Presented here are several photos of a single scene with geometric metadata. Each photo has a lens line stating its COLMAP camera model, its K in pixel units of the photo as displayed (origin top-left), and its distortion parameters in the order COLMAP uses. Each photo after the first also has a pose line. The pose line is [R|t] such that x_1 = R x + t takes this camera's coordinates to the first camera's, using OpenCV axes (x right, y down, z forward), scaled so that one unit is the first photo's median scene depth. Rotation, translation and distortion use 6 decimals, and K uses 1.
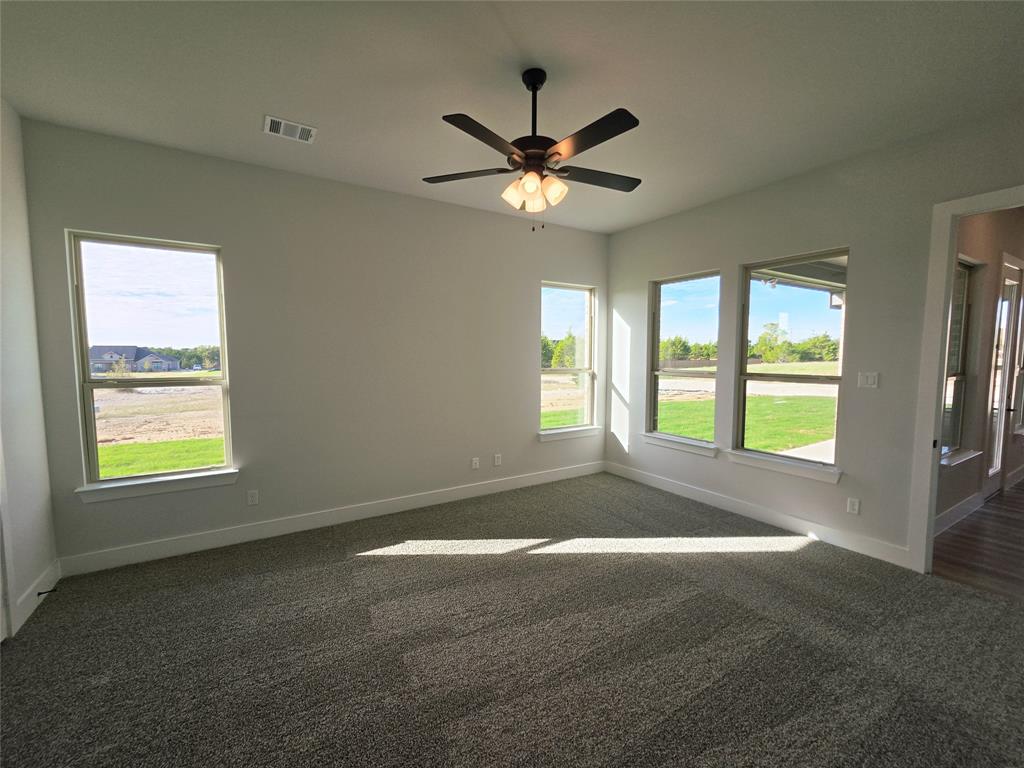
lens RADIAL K [[422.0, 0, 513.1], [0, 422.0, 382.9], [0, 0, 1]] dist [-0.006663, -0.000119]
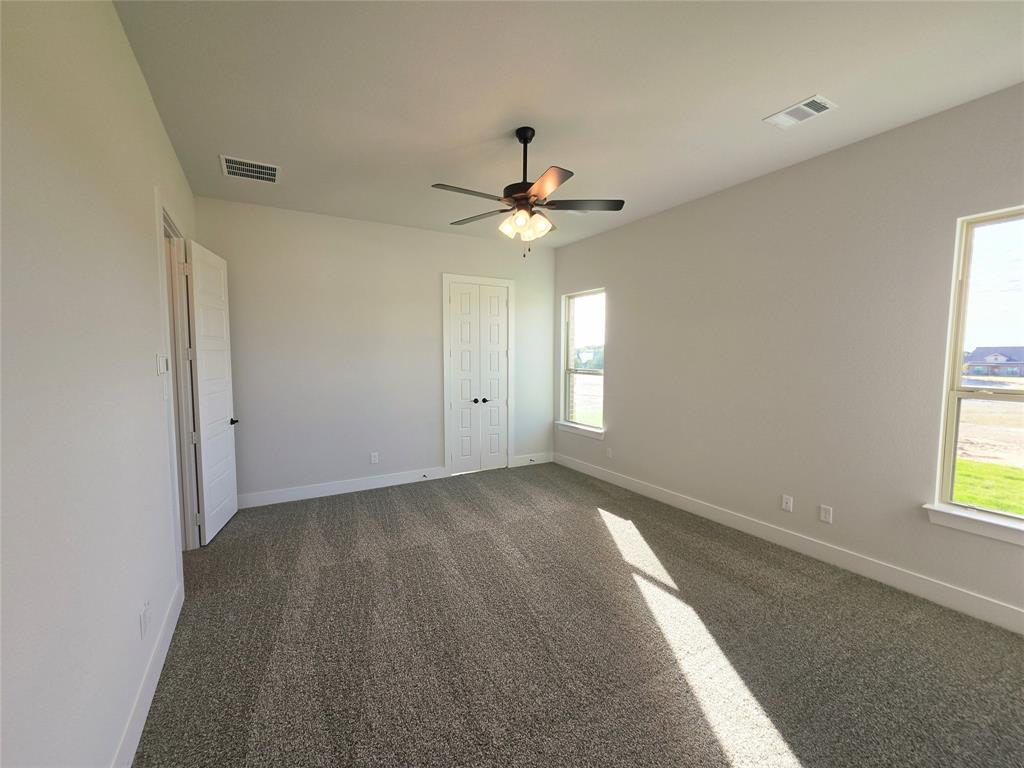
lens RADIAL K [[422.0, 0, 513.1], [0, 422.0, 382.9], [0, 0, 1]] dist [-0.006663, -0.000119]
pose [[-0.009864, 0.067785, -0.997651, 0.918847], [-0.073186, 0.994975, 0.068326, -0.053347], [0.997270, 0.073688, -0.004854, 0.709923]]
